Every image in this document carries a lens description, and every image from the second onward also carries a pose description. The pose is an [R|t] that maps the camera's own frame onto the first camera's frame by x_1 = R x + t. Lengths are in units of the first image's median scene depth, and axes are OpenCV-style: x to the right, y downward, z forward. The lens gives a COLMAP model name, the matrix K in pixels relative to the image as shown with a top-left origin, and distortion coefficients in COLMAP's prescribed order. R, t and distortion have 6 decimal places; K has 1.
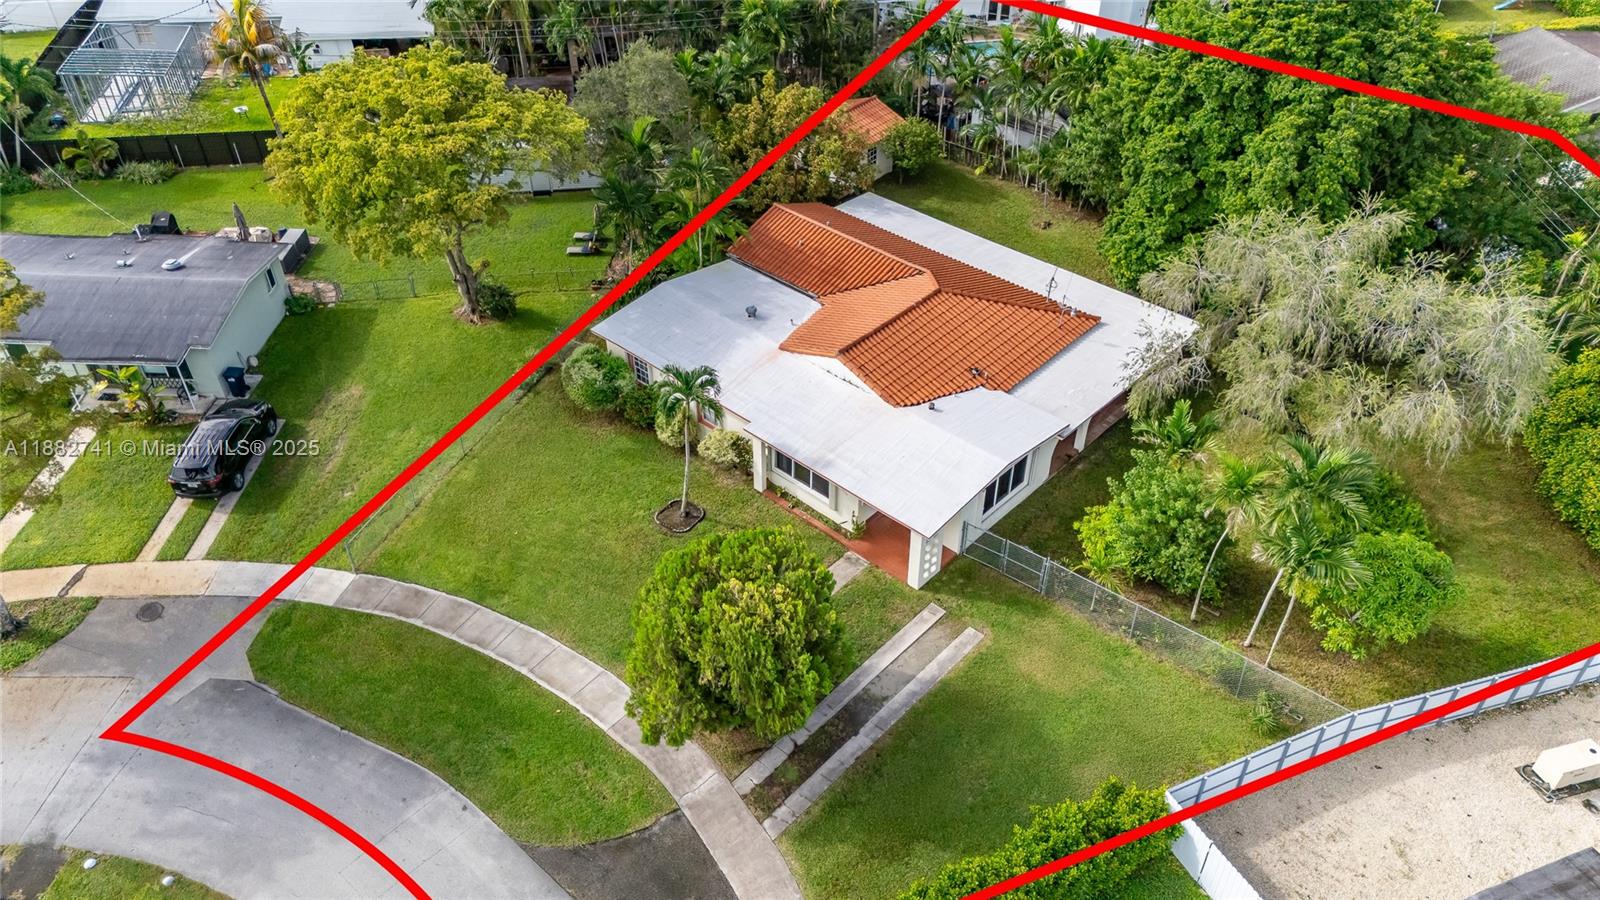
lens RADIAL K [[1316.3, 0, 800.0], [0, 1316.3, 450.0], [0, 0, 1]] dist [0.106929, -0.003612]
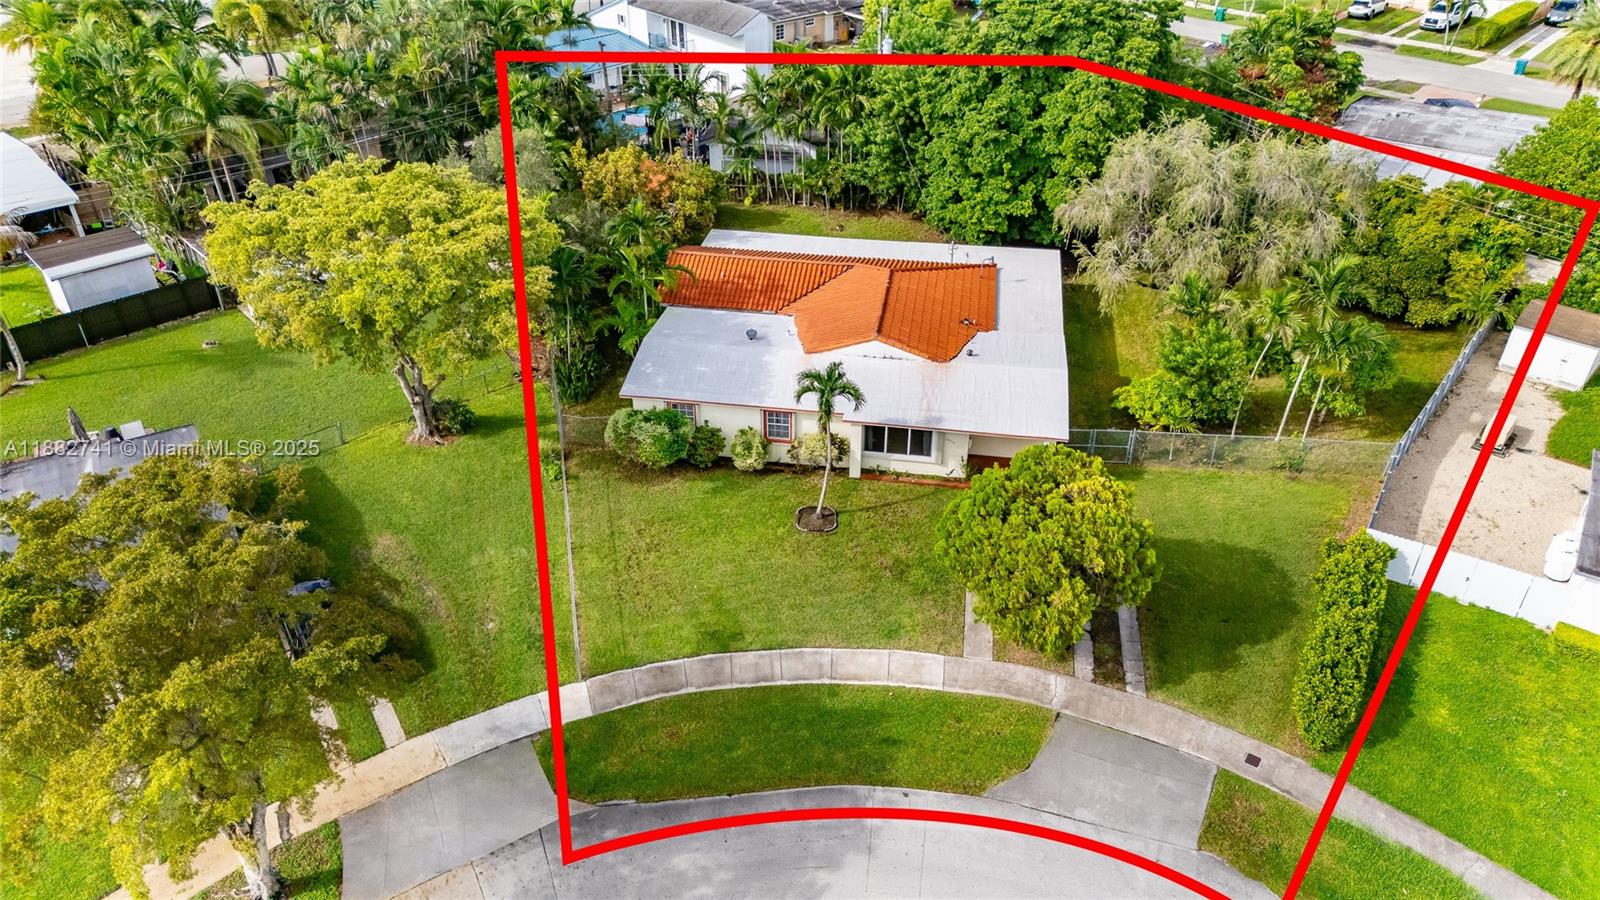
lens RADIAL K [[1316.3, 0, 800.0], [0, 1316.3, 450.0], [0, 0, 1]] dist [0.106929, -0.003612]
pose [[0.810183, -0.302180, 0.502285, -0.617374], [0.346579, 0.938006, 0.005285, -0.011460], [-0.472743, 0.169800, 0.864686, 0.093849]]
